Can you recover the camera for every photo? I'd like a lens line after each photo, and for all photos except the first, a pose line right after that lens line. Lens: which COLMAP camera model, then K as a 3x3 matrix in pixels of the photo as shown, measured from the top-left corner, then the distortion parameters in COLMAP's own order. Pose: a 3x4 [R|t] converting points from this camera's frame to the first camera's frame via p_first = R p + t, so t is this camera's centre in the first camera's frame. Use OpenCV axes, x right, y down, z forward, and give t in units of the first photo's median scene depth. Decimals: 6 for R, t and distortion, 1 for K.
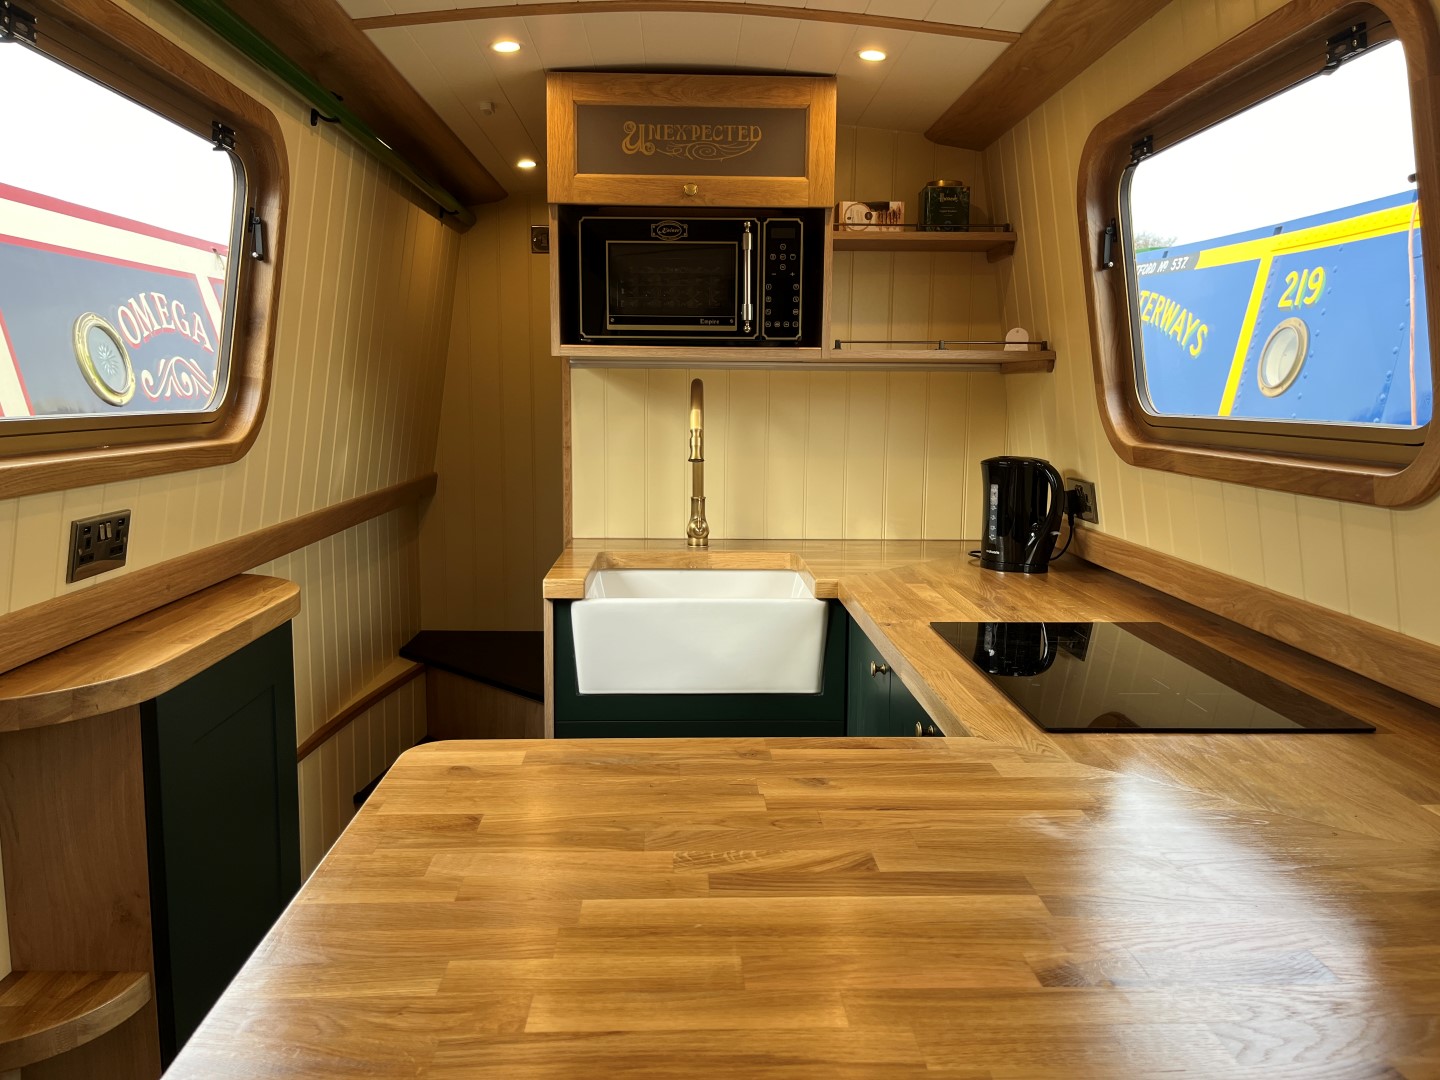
lens RADIAL K [[1090.7, 0, 696.7], [0, 1090.7, 533.2], [0, 0, 1]] dist [0.058252, -0.076794]
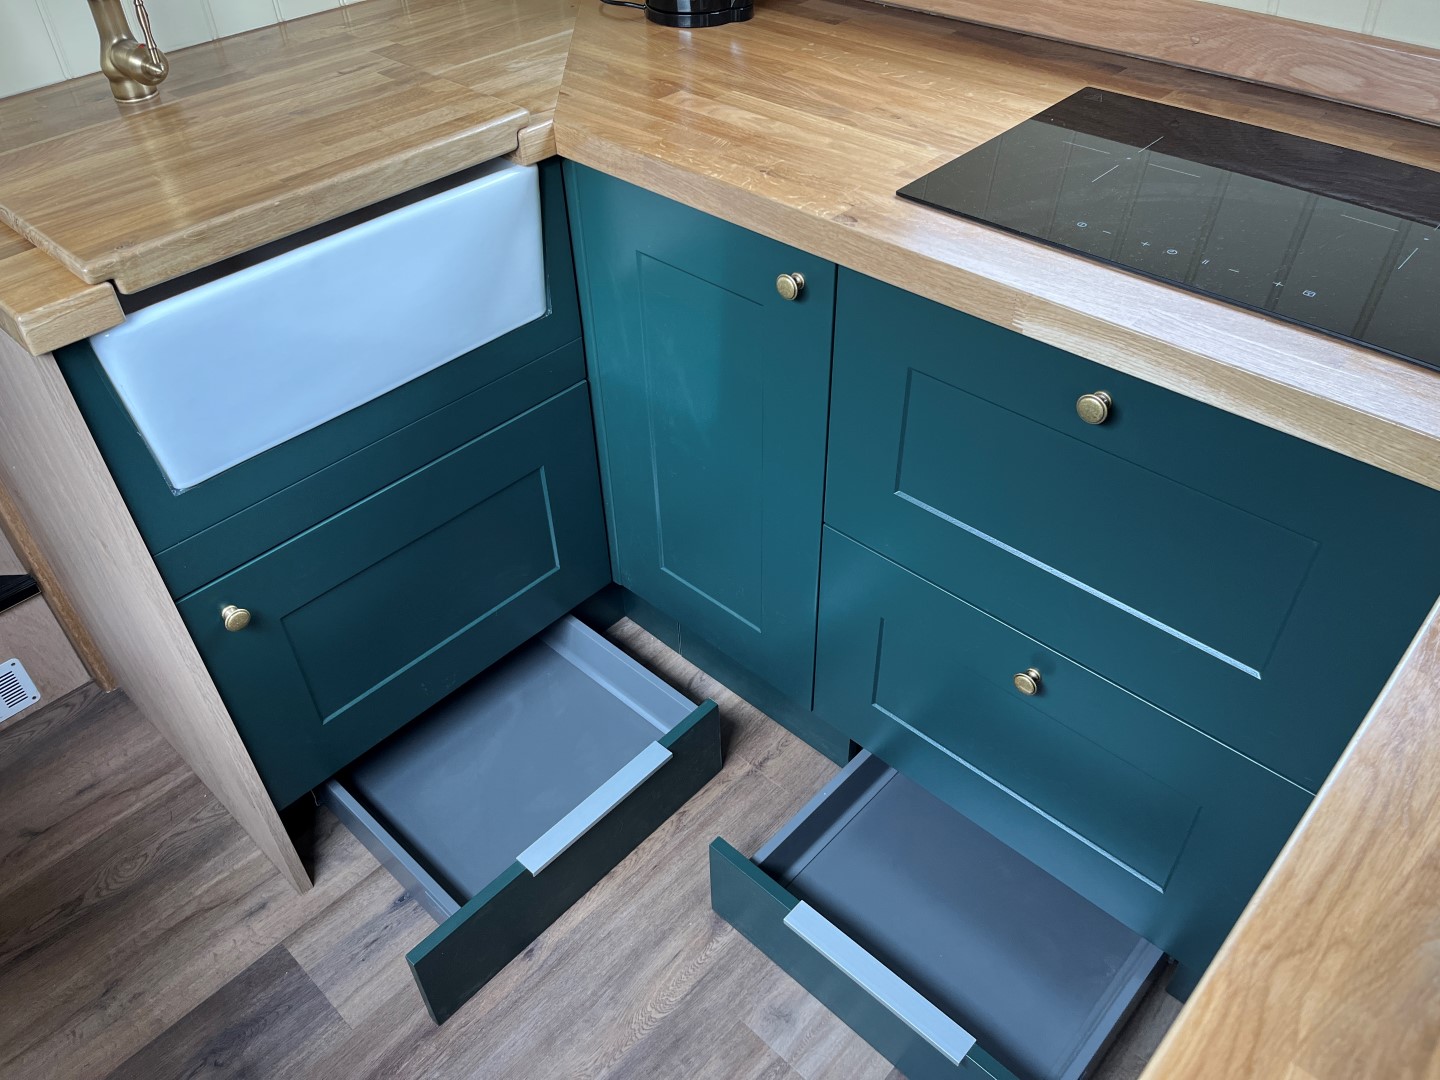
lens RADIAL K [[1090.7, 0, 726.8], [0, 1090.7, 528.6], [0, 0, 1]] dist [0.058252, -0.076794]
pose [[0.698352, -0.482092, 0.529047, -0.202652], [0.124911, 0.809892, 0.573125, -0.097838], [-0.704770, -0.334160, 0.625808, 0.479245]]
